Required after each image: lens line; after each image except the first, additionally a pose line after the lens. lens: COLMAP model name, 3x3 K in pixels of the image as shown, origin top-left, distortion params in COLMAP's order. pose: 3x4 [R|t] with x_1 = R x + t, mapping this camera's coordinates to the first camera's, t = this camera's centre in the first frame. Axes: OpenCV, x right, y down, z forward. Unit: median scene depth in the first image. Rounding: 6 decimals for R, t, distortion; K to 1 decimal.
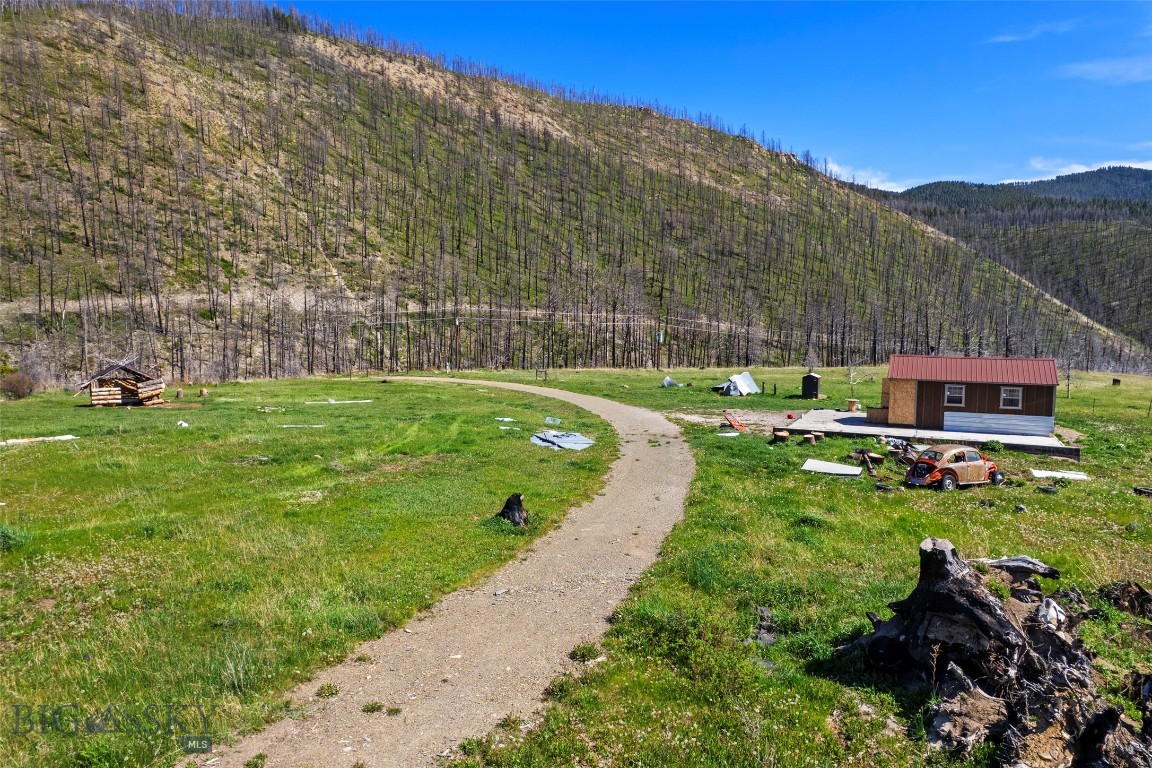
lens RADIAL K [[739.5, 0, 578.4], [0, 739.5, 383.8], [0, 0, 1]] dist [-0.081615, 0.073929]
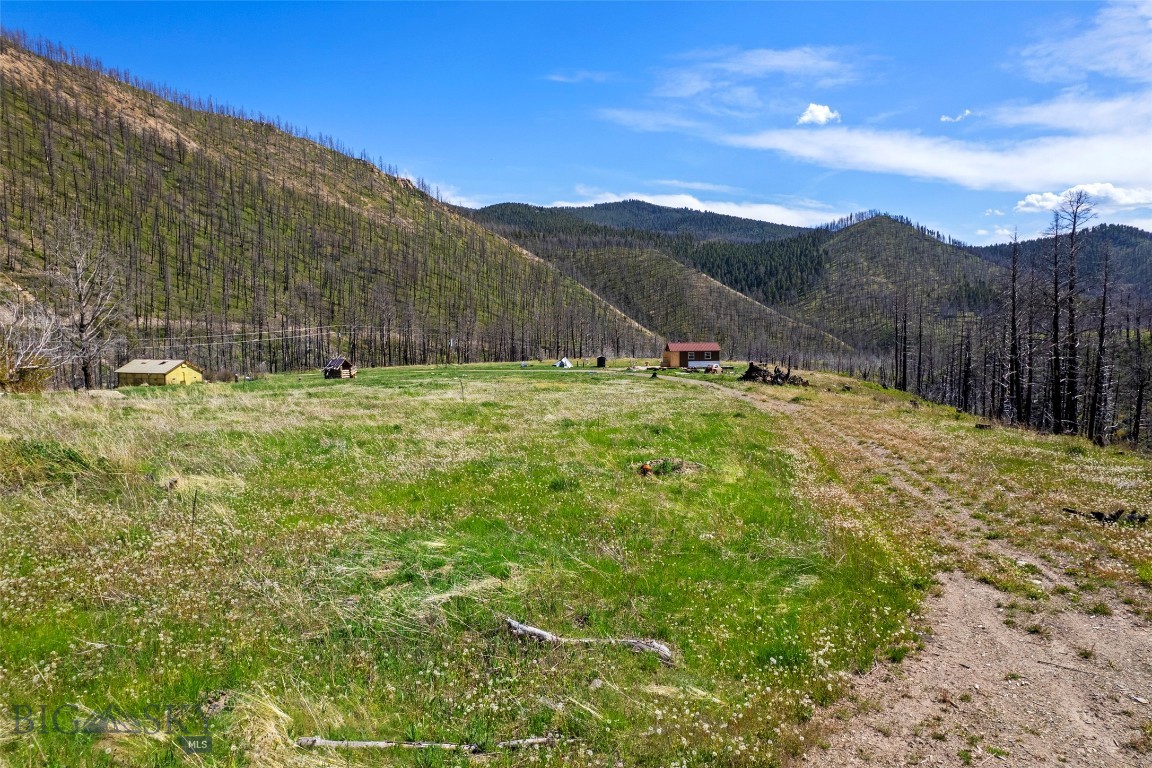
lens RADIAL K [[749.8, 0, 576.0], [0, 749.8, 384.0], [0, 0, 1]] dist [-0.079088, 0.073651]
pose [[0.849921, -0.052116, 0.524326, -0.135116], [0.058744, 0.998265, 0.004001, 0.008409], [-0.523625, 0.027400, 0.851508, -0.121288]]
